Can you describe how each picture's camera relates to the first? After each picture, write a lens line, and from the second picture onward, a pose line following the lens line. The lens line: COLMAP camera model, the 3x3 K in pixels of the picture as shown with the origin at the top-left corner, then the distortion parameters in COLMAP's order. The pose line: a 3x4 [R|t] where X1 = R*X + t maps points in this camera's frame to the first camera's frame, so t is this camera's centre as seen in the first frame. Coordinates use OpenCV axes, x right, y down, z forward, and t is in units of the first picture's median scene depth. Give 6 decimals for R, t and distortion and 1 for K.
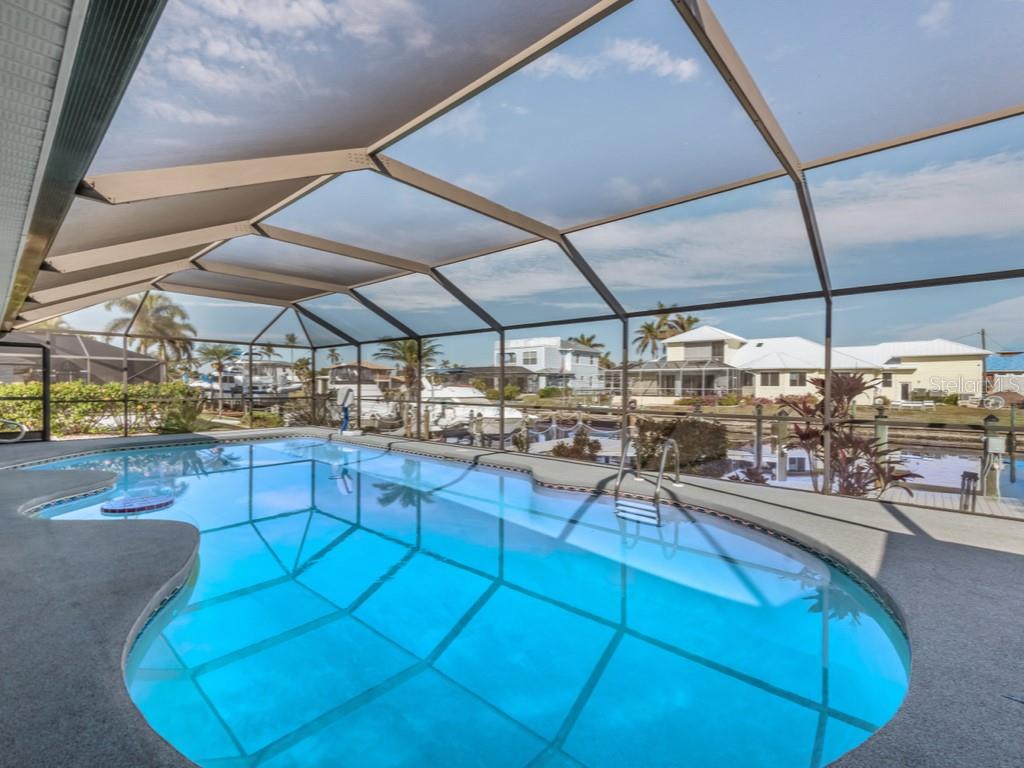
lens RADIAL K [[442.8, 0, 512.0], [0, 442.8, 384.0], [0, 0, 1]] dist [0.001928, 0.000390]
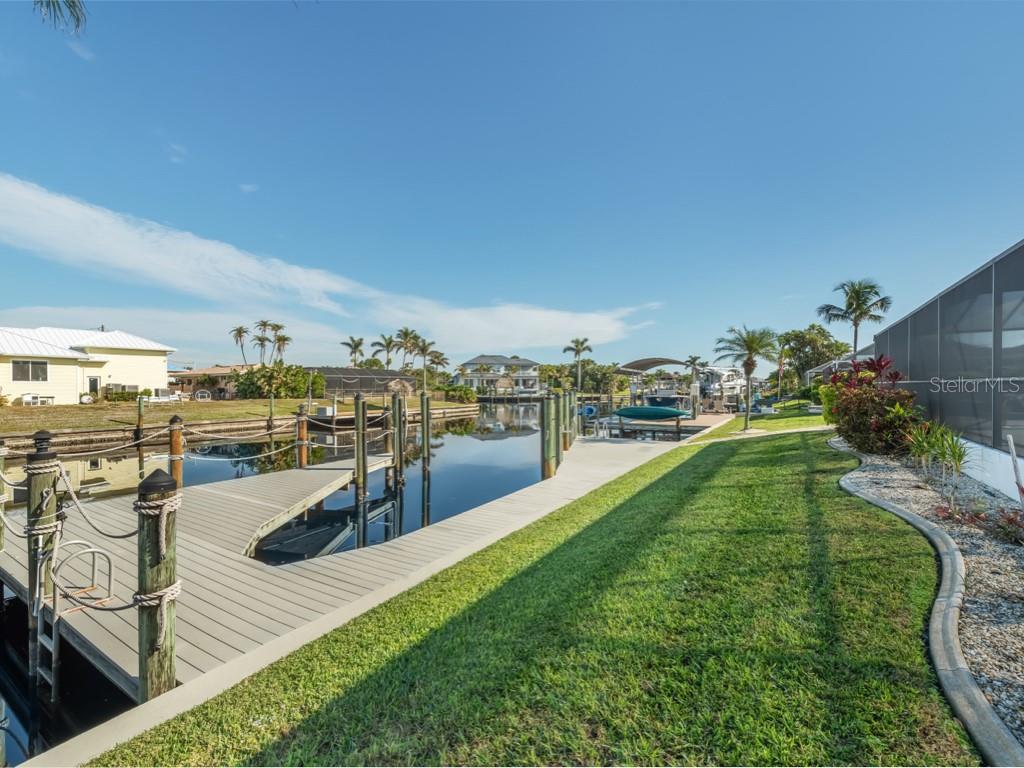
lens RADIAL K [[442.8, 0, 512.0], [0, 442.8, 384.0], [0, 0, 1]] dist [0.001928, 0.000390]
pose [[-0.196181, 0.000593, 0.980568, -0.103577], [0.000215, 1.000000, -0.000562, 0.009704], [-0.980568, 0.000101, -0.196181, 0.327638]]
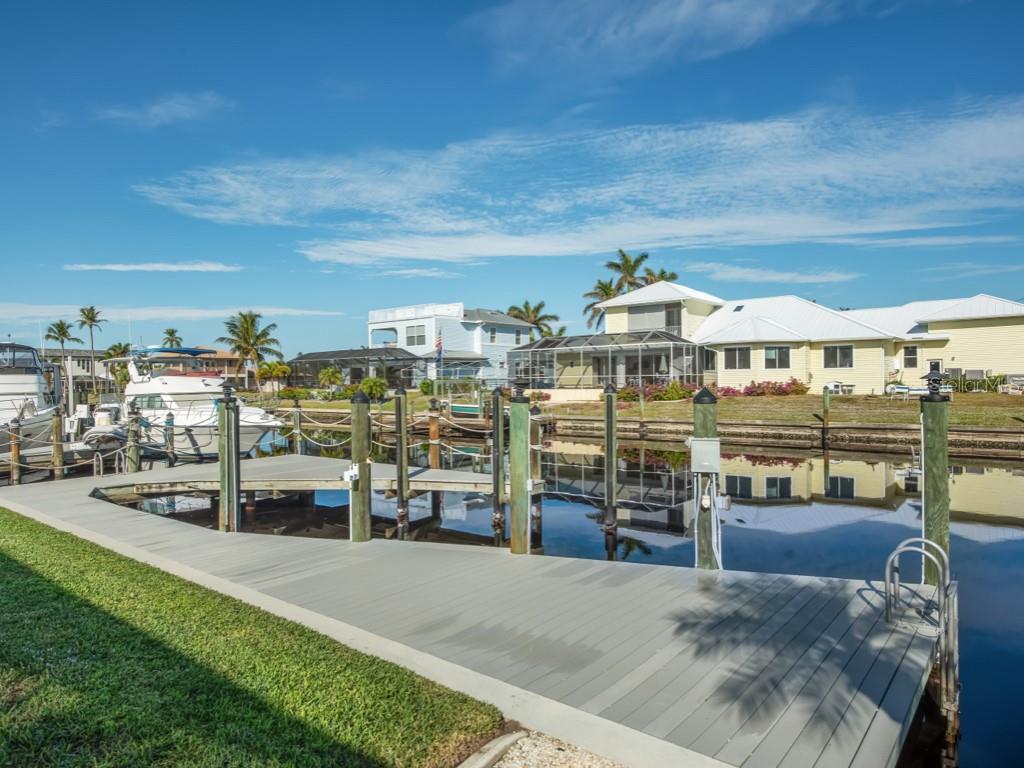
lens RADIAL K [[631.4, 0, 512.0], [0, 631.4, 384.0], [0, 0, 1]] dist [-0.007602, -0.001434]
pose [[0.998793, -0.018560, 0.045487, 0.185877], [0.018243, 0.999806, 0.007372, 0.012178], [-0.045615, -0.006533, 0.998938, 0.078037]]
